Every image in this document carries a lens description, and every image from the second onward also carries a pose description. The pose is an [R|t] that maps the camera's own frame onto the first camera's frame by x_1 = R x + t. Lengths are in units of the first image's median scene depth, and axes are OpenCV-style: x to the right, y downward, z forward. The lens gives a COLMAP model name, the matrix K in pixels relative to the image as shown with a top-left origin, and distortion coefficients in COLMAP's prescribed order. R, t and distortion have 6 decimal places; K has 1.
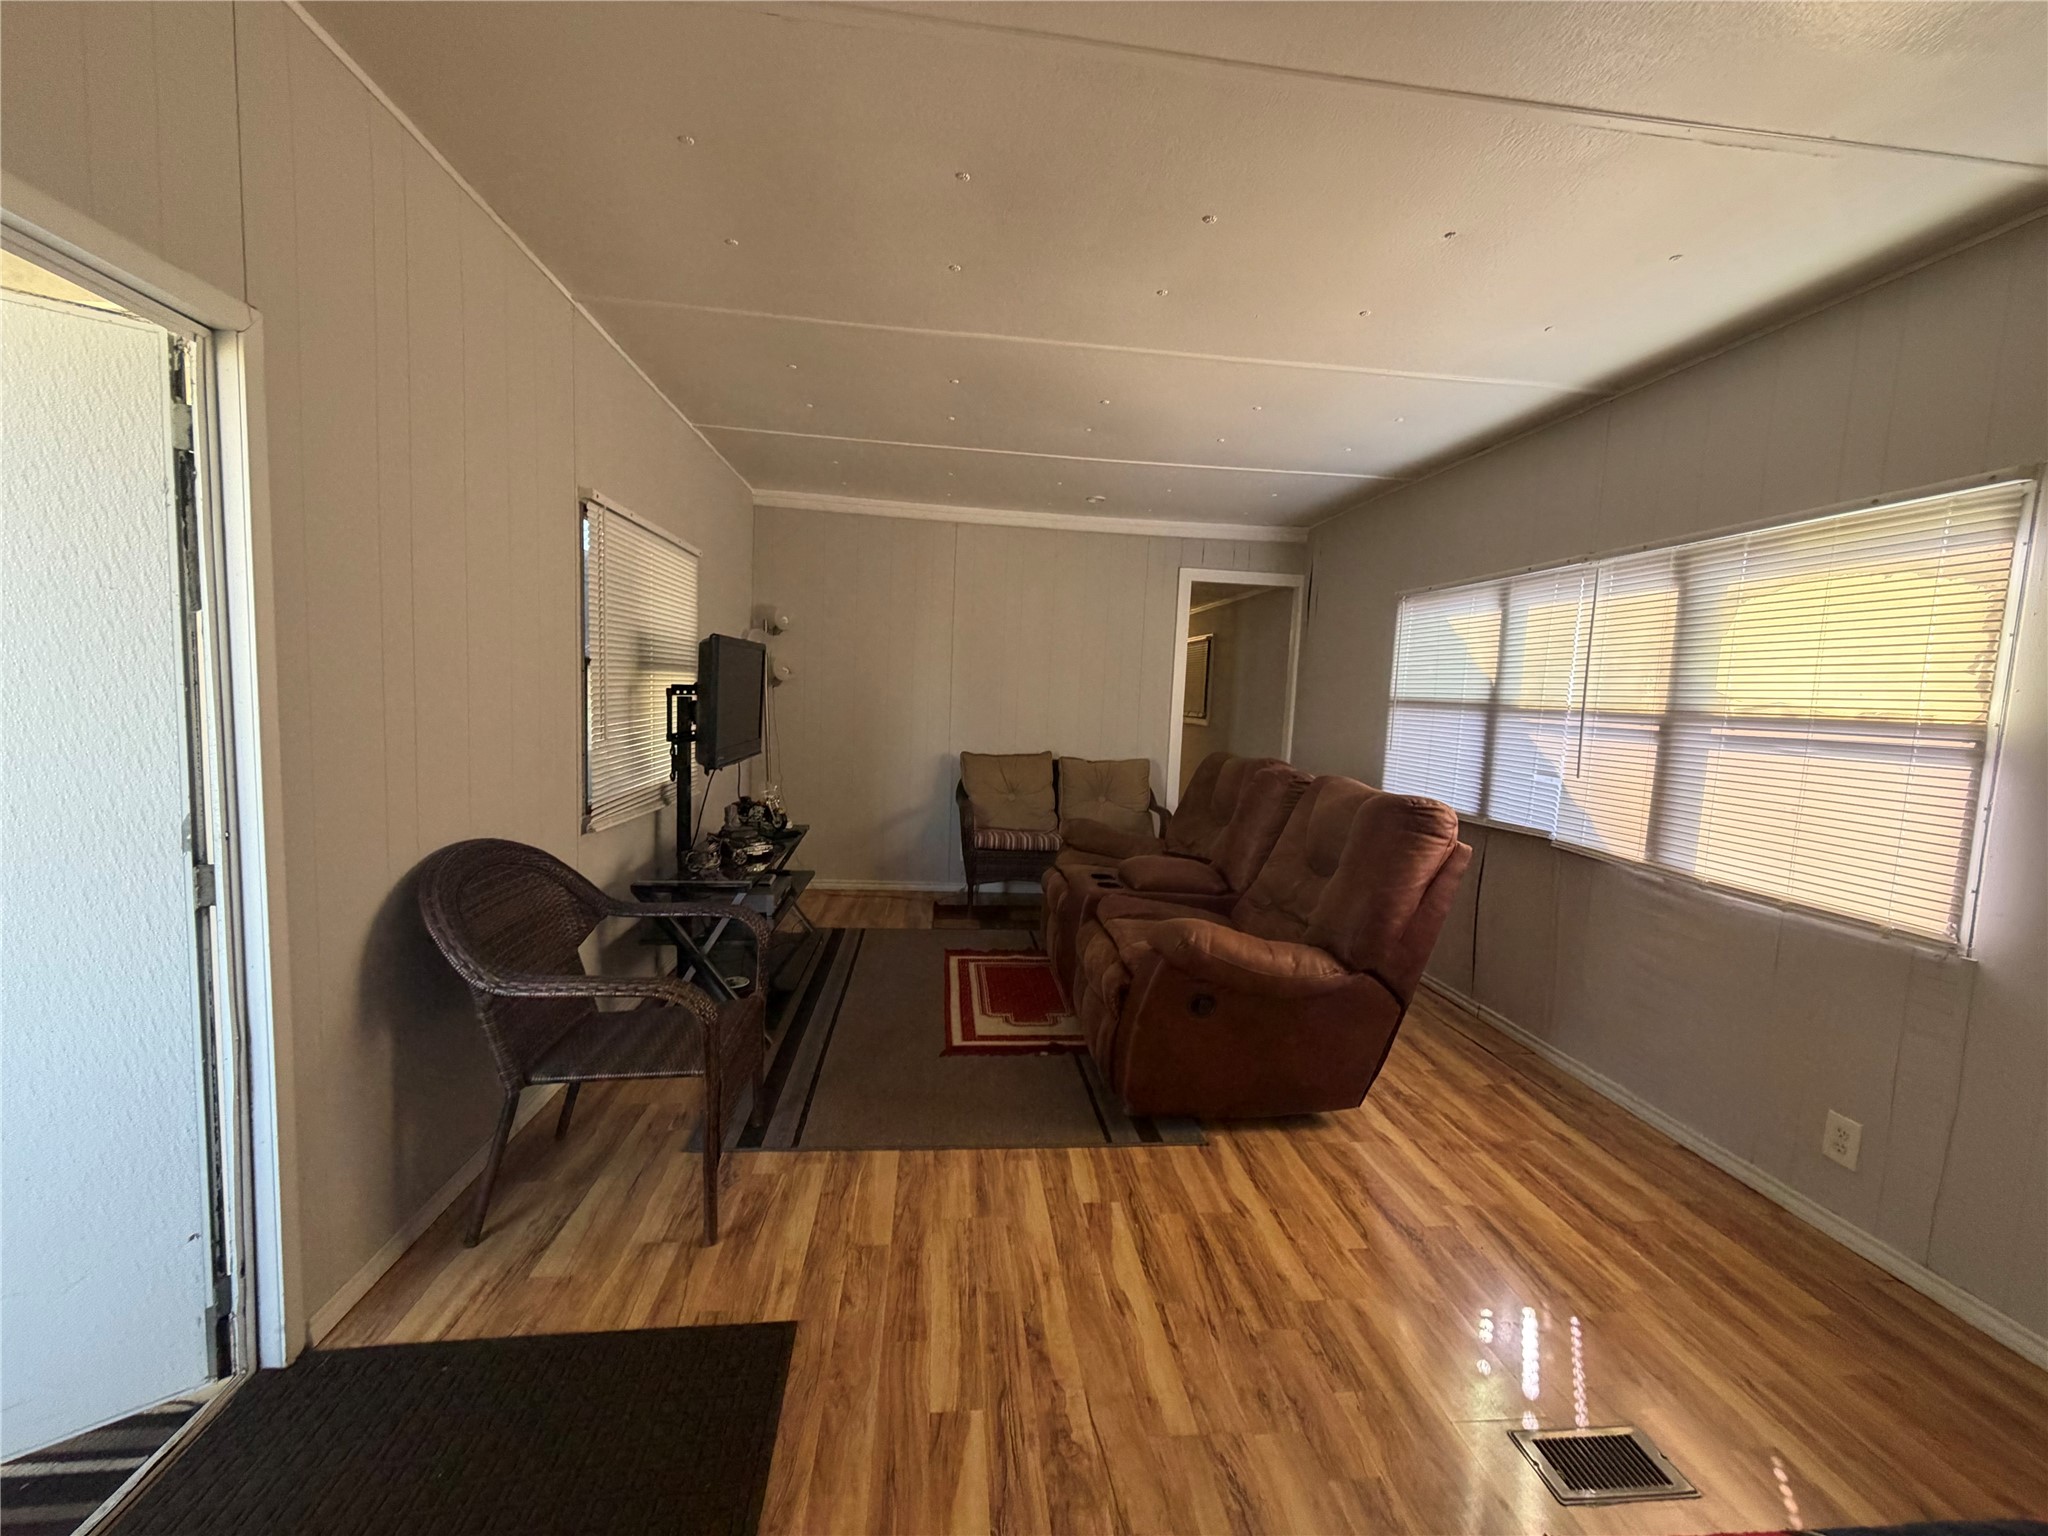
lens RADIAL K [[813.5, 0, 1030.1], [0, 813.5, 766.4], [0, 0, 1]] dist [0.002439, 0.000306]
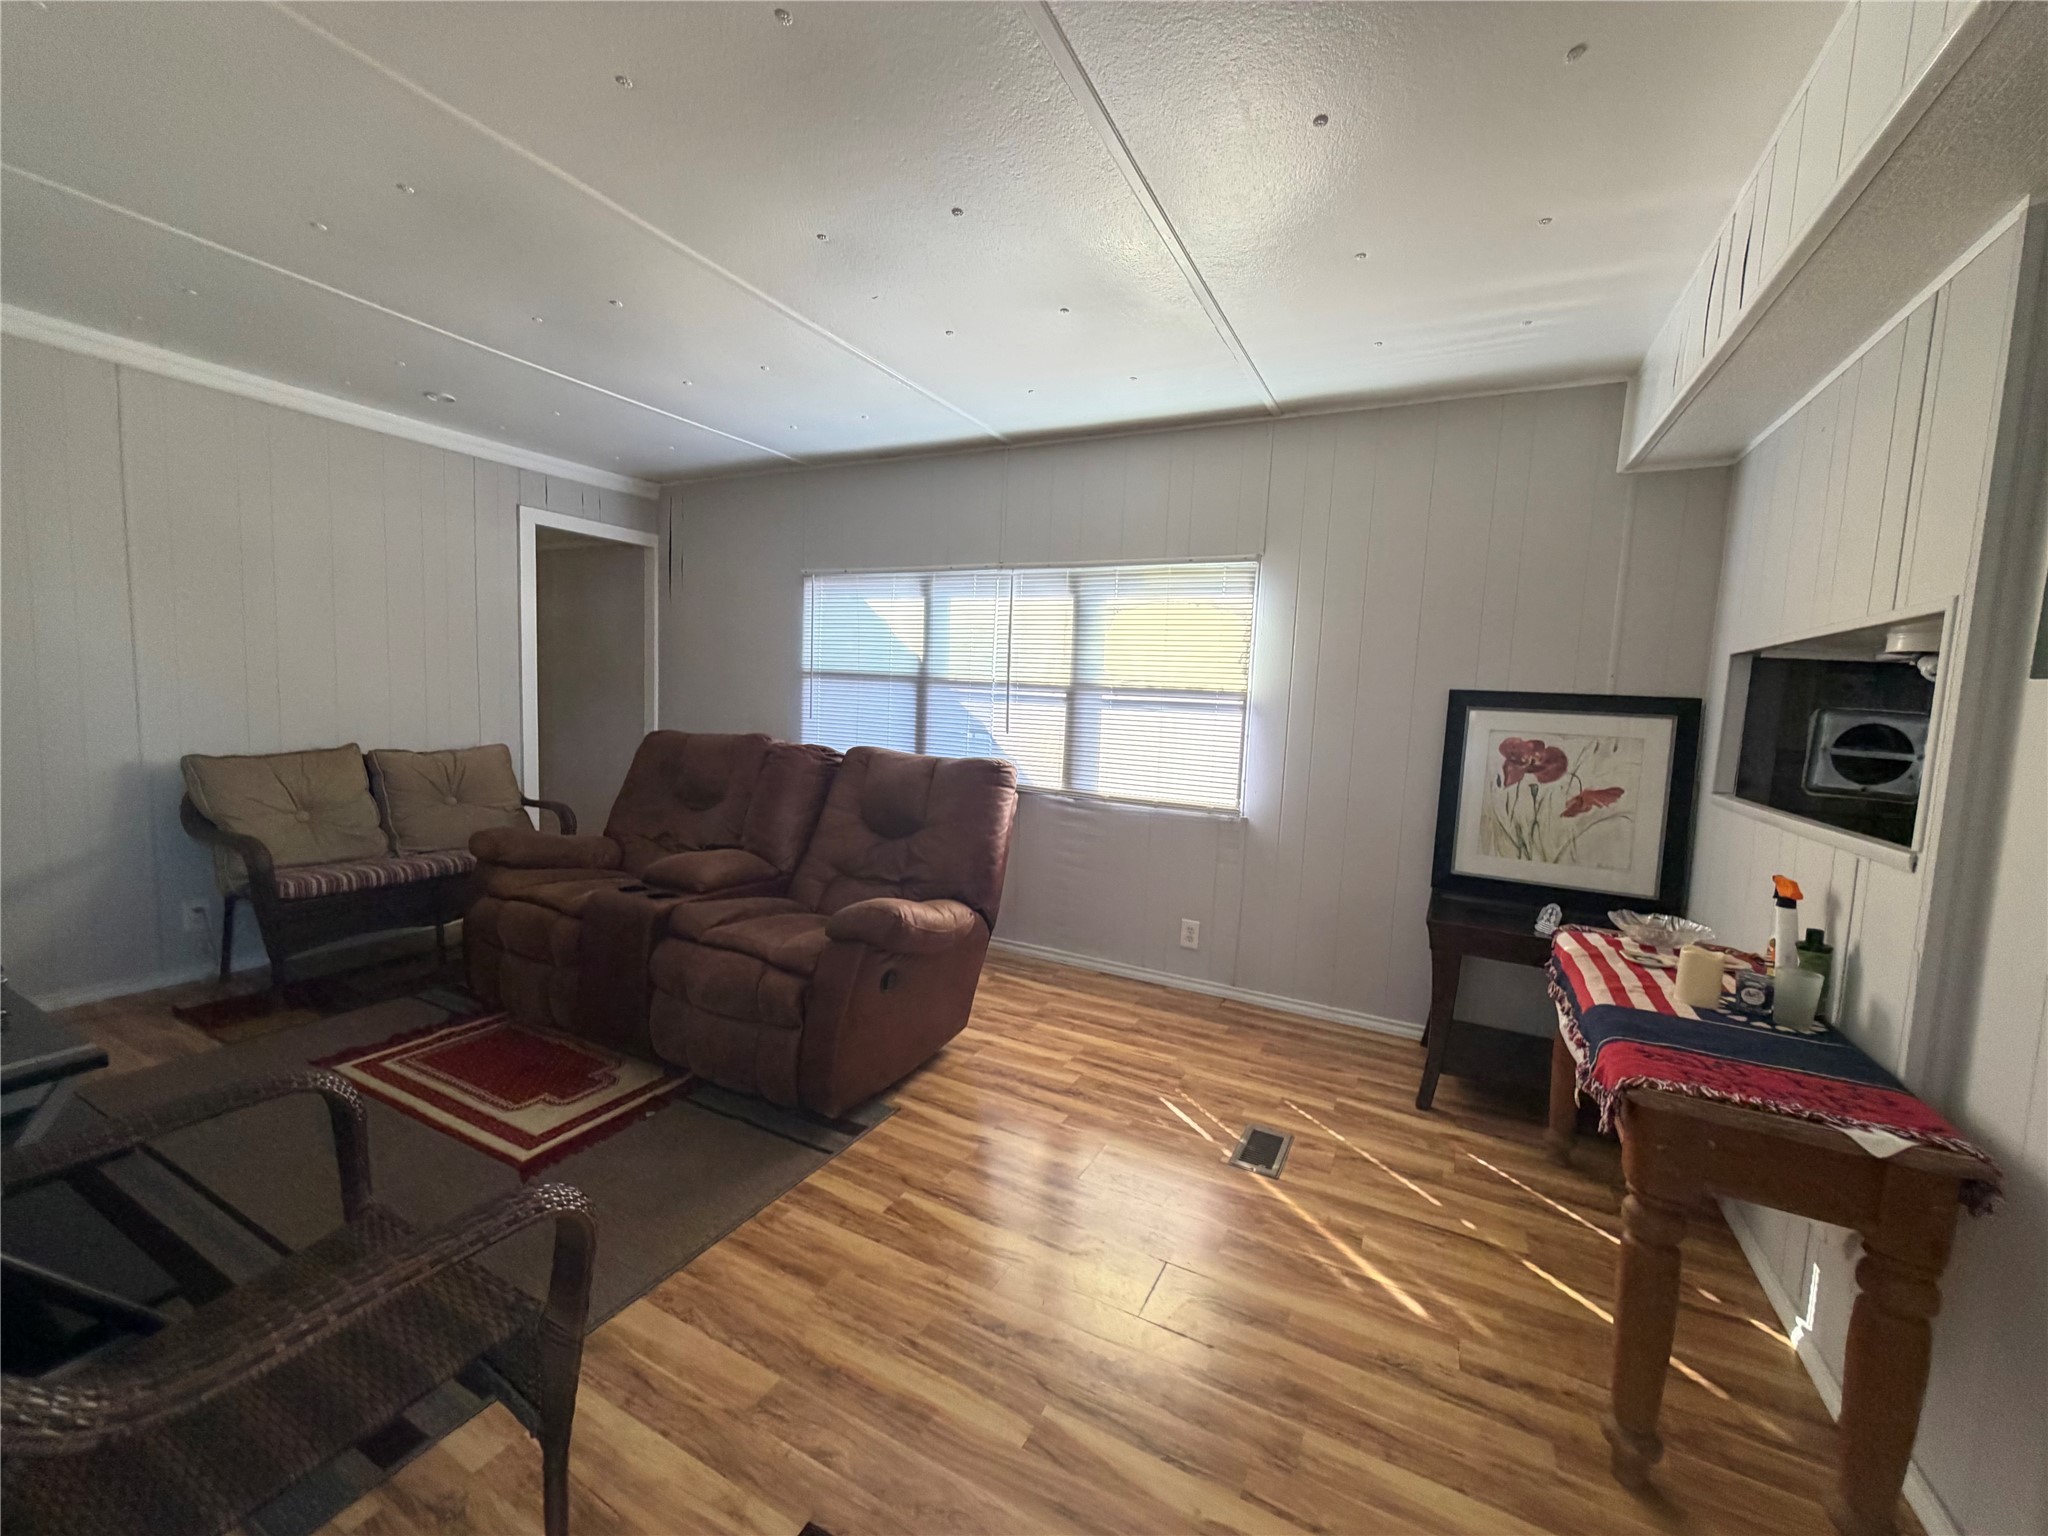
lens RADIAL K [[813.5, 0, 1030.1], [0, 813.5, 766.4], [0, 0, 1]] dist [0.002439, 0.000306]
pose [[0.553416, -0.095604, 0.827400, -0.479757], [0.058210, 0.995401, 0.076082, -0.036805], [-0.830868, 0.006058, 0.556436, 0.269054]]
